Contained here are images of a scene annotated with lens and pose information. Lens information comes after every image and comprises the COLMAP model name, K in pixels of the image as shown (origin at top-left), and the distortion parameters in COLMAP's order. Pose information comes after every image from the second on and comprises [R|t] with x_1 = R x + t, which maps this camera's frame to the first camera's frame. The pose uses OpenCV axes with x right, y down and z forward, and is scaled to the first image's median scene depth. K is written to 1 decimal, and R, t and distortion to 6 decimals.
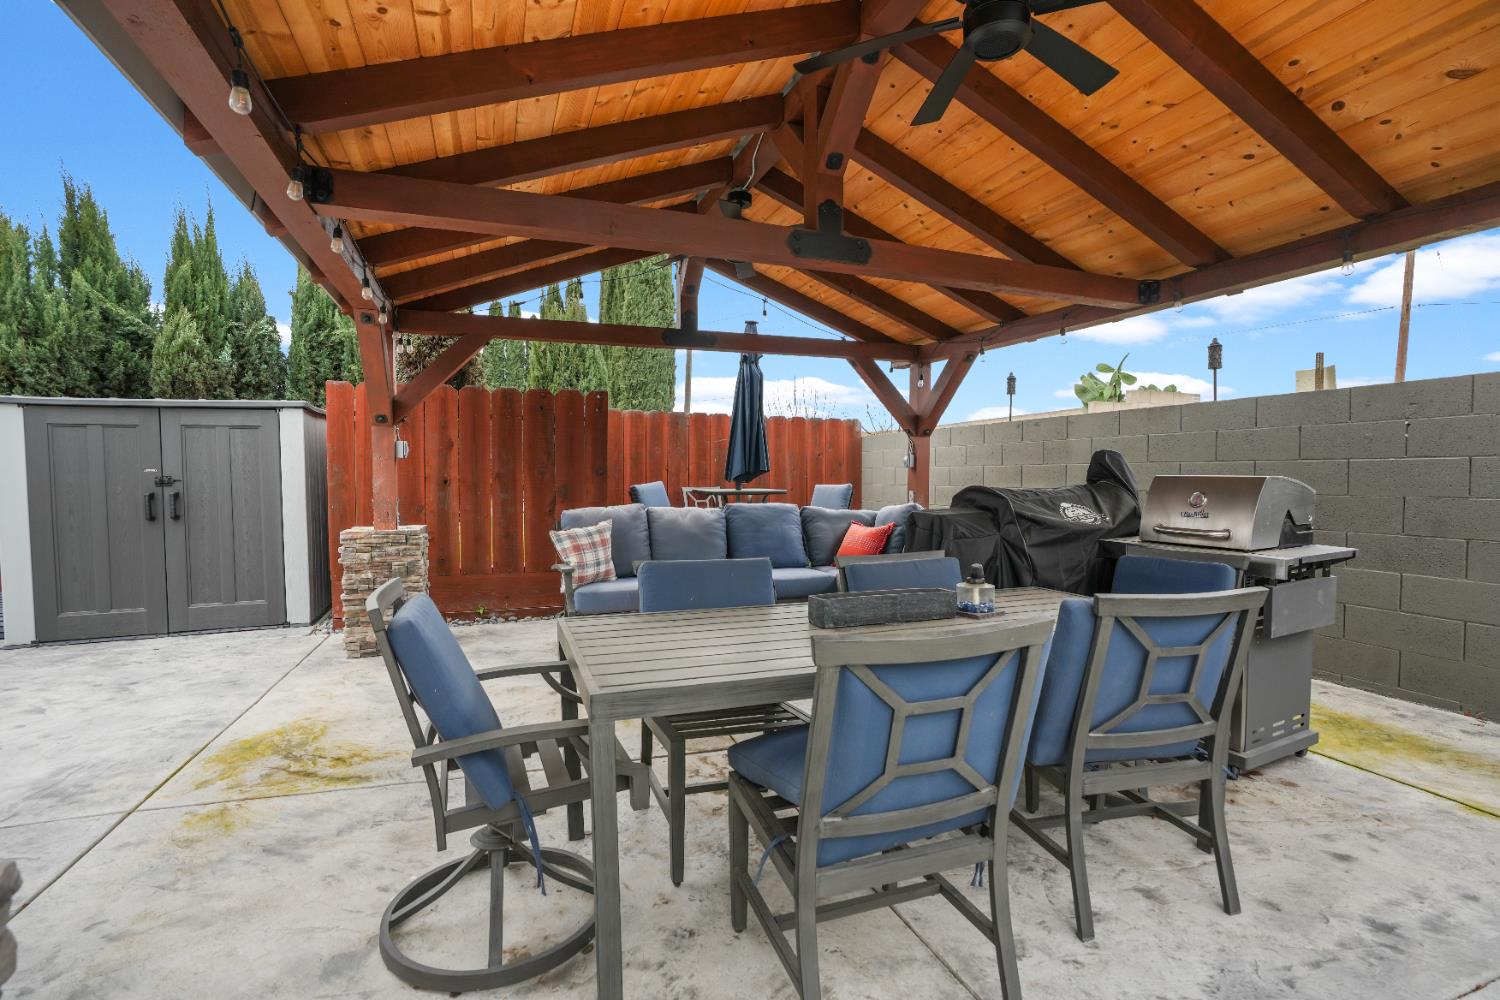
lens RADIAL K [[687.6, 0, 753.7], [0, 687.6, 502.9], [0, 0, 1]] dist [-0.065922, 0.025500]
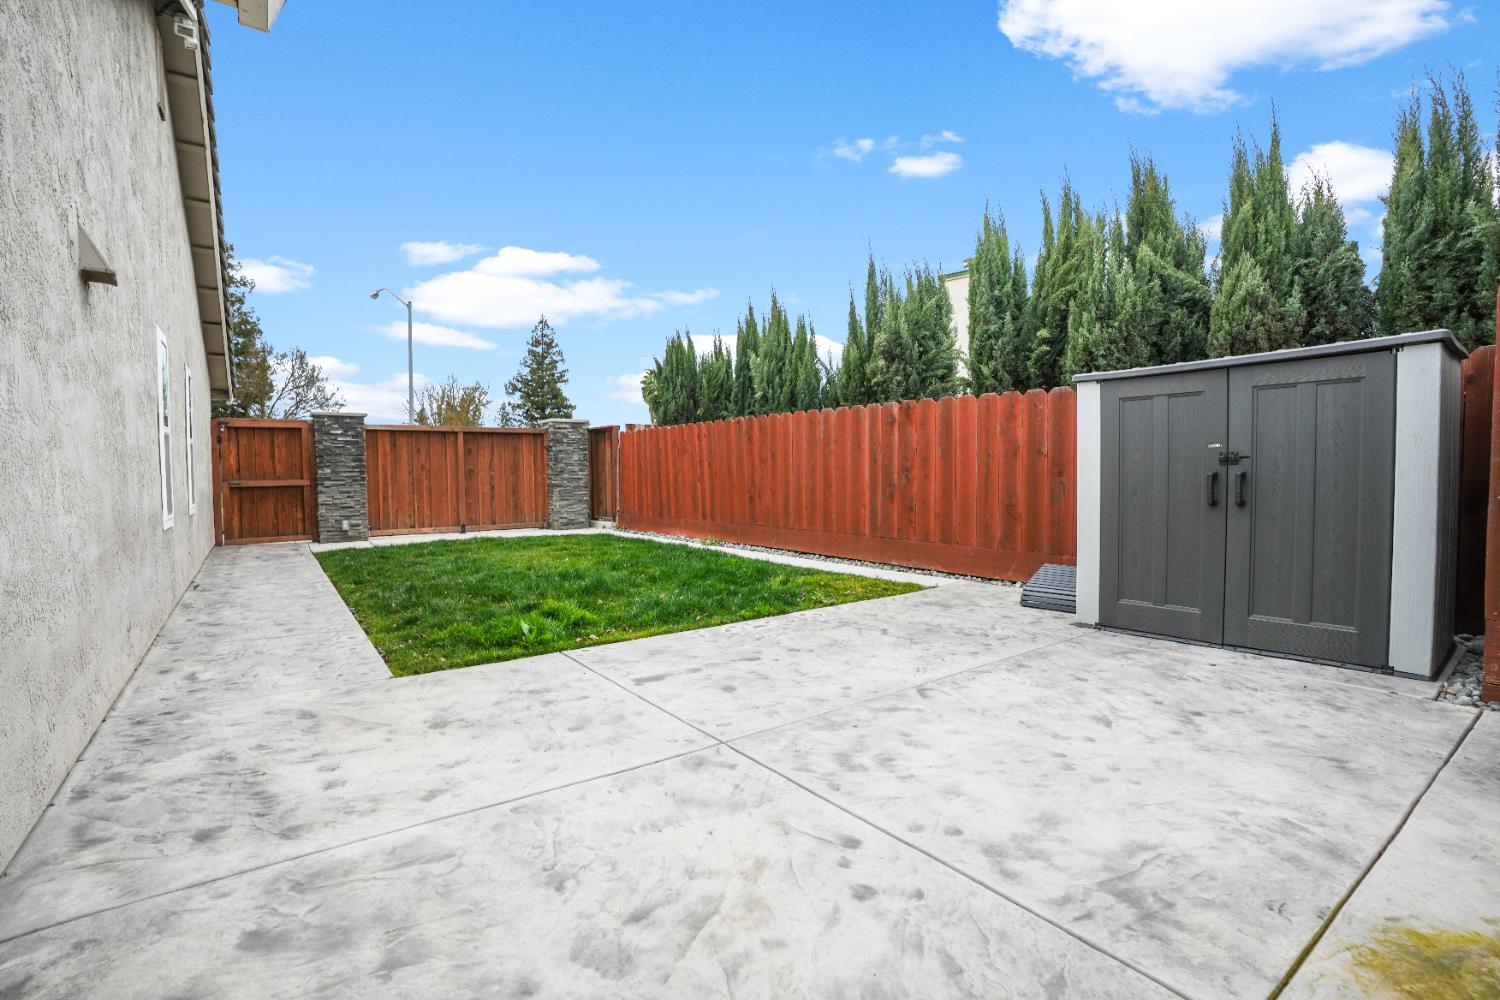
lens RADIAL K [[687.6, 0, 753.7], [0, 687.6, 502.9], [0, 0, 1]] dist [-0.065922, 0.025500]
pose [[0.278920, 0.040578, -0.959457, -0.228867], [-0.027098, 0.999042, 0.034375, 0.008067], [0.959932, 0.016412, 0.279753, 0.184365]]
